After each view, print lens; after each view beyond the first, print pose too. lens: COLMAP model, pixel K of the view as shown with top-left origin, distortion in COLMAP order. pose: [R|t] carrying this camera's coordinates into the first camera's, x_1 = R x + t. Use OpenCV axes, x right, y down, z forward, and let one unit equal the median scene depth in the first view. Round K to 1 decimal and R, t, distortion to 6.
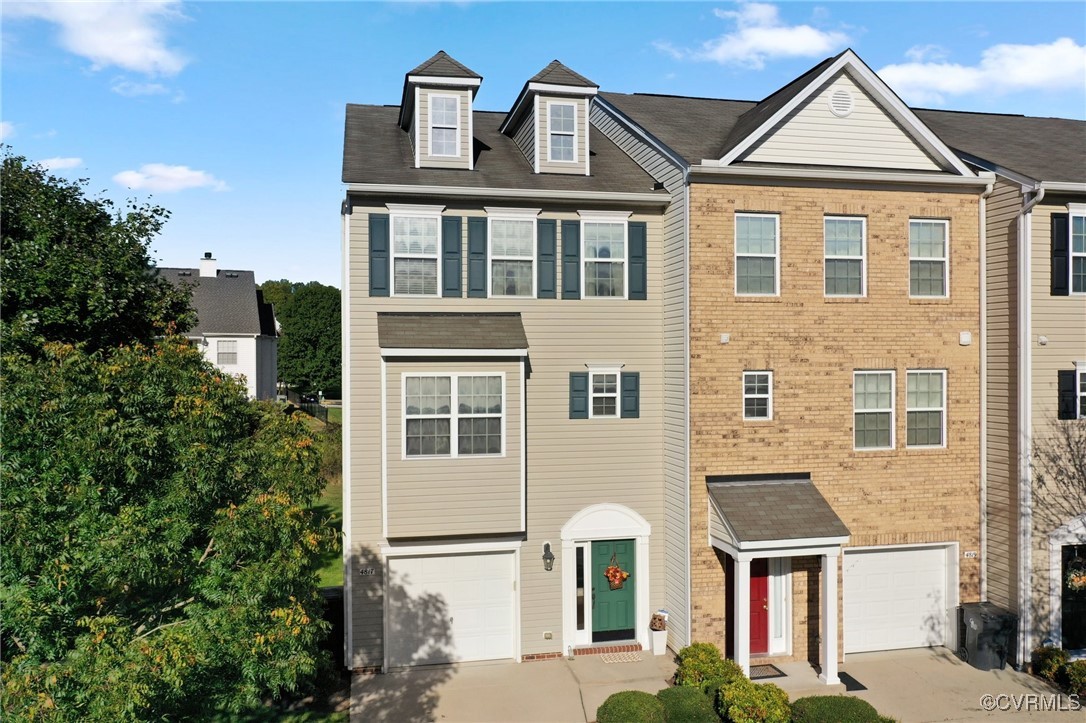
lens RADIAL K [[861.1, 0, 543.1], [0, 861.1, 369.5], [0, 0, 1]] dist [-0.005344, -0.002563]
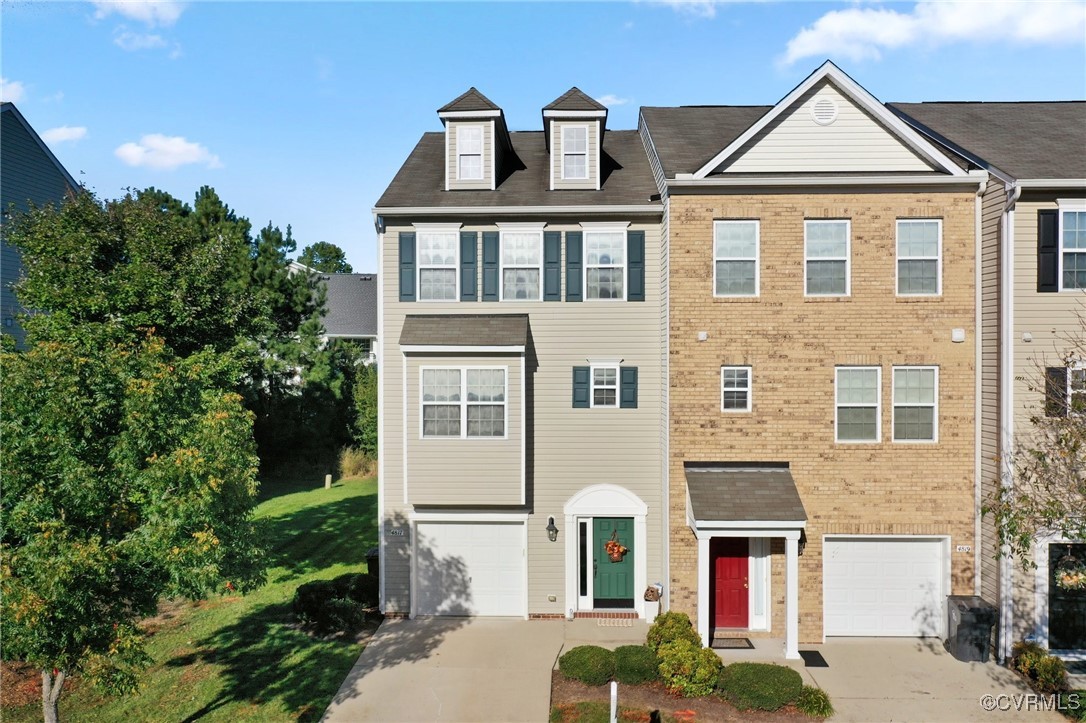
lens RADIAL K [[861.1, 0, 543.1], [0, 861.1, 369.5], [0, 0, 1]] dist [-0.005344, -0.002563]
pose [[0.971315, 0.006745, -0.237700, 0.269428], [-0.005733, 0.999971, 0.004948, 0.001904], [0.237726, -0.003444, 0.971326, -0.106251]]
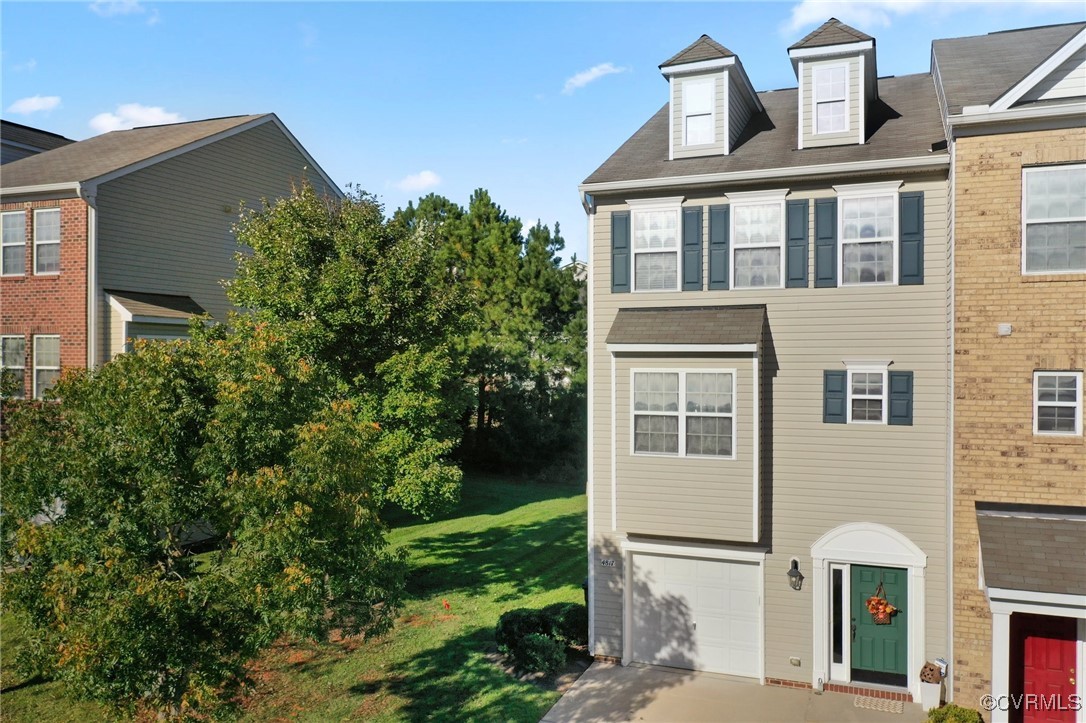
lens RADIAL K [[861.1, 0, 543.1], [0, 861.1, 369.5], [0, 0, 1]] dist [-0.005344, -0.002563]
pose [[0.828887, 0.011148, -0.559305, 0.295874], [-0.008676, 0.999937, 0.007072, -0.001192], [0.559349, -0.001009, 0.828932, 0.108959]]
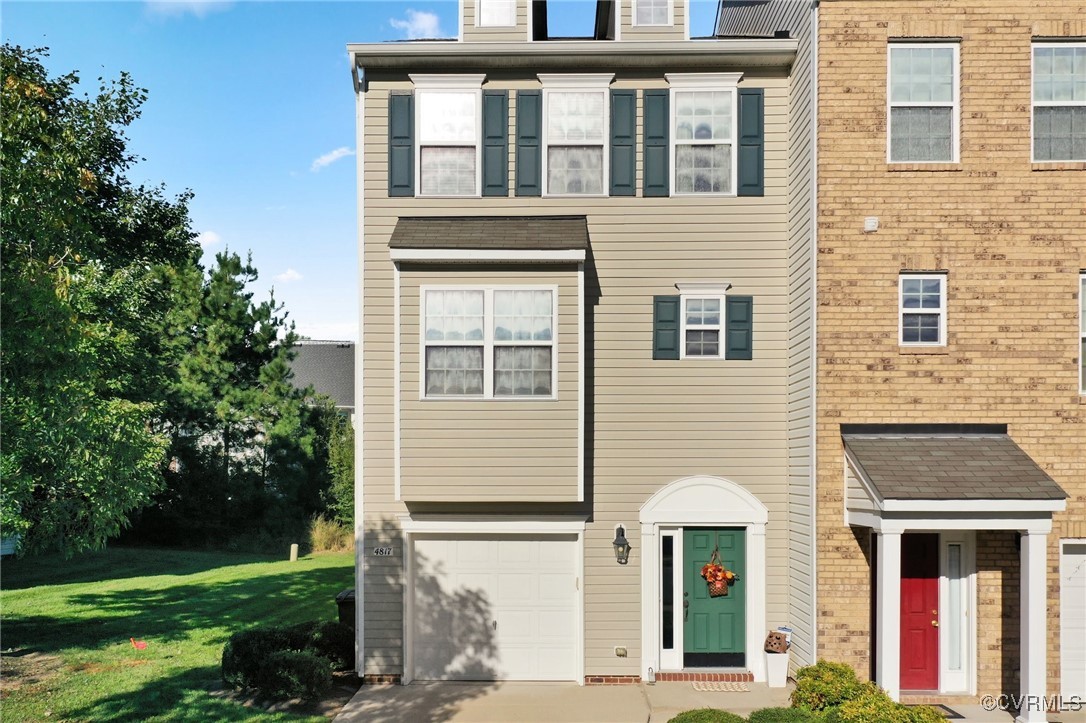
lens RADIAL K [[892.8, 0, 543.3], [0, 892.8, 486.0], [0, 0, 1]] dist [-0.002935, 0.002616]
pose [[0.974599, 0.006795, -0.223854, 0.114629], [-0.007636, 0.999967, -0.002893, 0.174280], [0.223827, 0.004529, 0.974618, 0.241791]]
